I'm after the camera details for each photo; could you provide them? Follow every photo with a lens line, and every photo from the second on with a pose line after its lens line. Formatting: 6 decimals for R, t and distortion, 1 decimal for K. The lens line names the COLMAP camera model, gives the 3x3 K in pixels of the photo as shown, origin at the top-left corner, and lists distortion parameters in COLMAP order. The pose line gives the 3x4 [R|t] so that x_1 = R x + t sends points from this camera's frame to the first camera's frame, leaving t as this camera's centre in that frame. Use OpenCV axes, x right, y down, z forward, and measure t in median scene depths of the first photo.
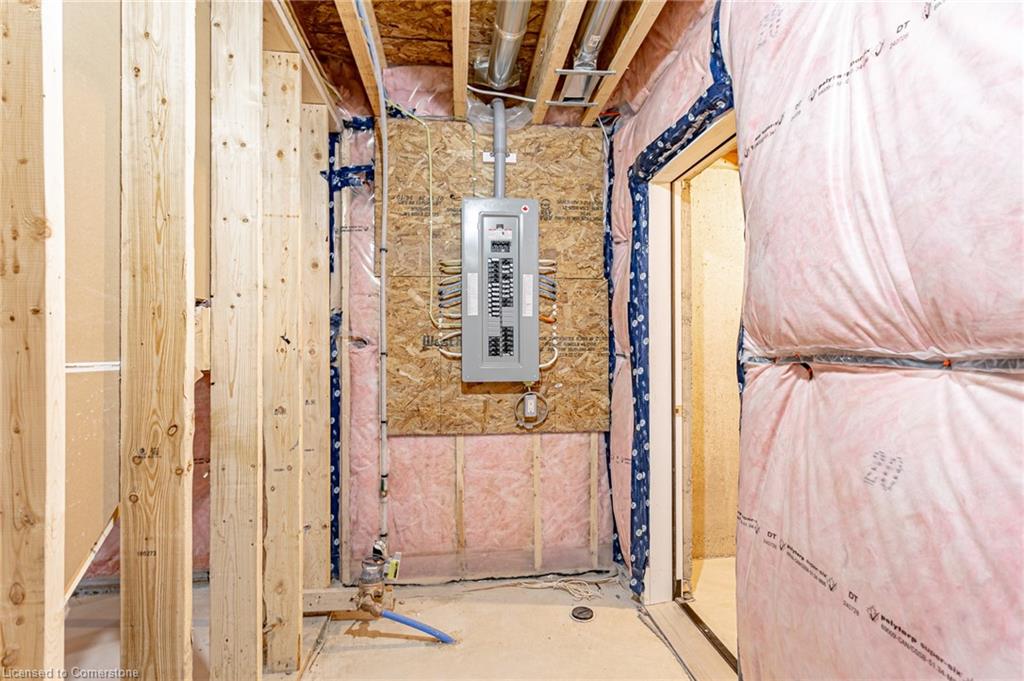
lens RADIAL K [[502.8, 0, 512.7], [0, 502.8, 346.1], [0, 0, 1]] dist [0.002178, -0.000451]
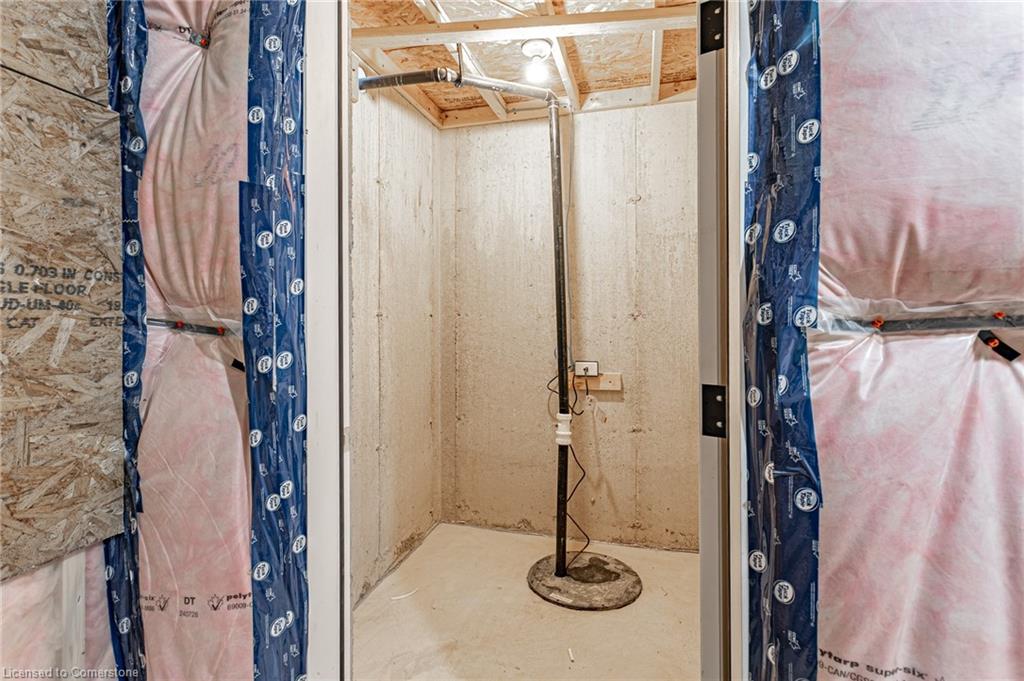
lens RADIAL K [[502.8, 0, 492.2], [0, 502.8, 316.2], [0, 0, 1]] dist [0.002178, -0.000451]
pose [[0.366666, 0.003053, 0.930348, -0.049648], [-0.008352, 0.999965, 0.000010, 0.011453], [-0.930315, -0.007774, 0.366679, 0.620747]]
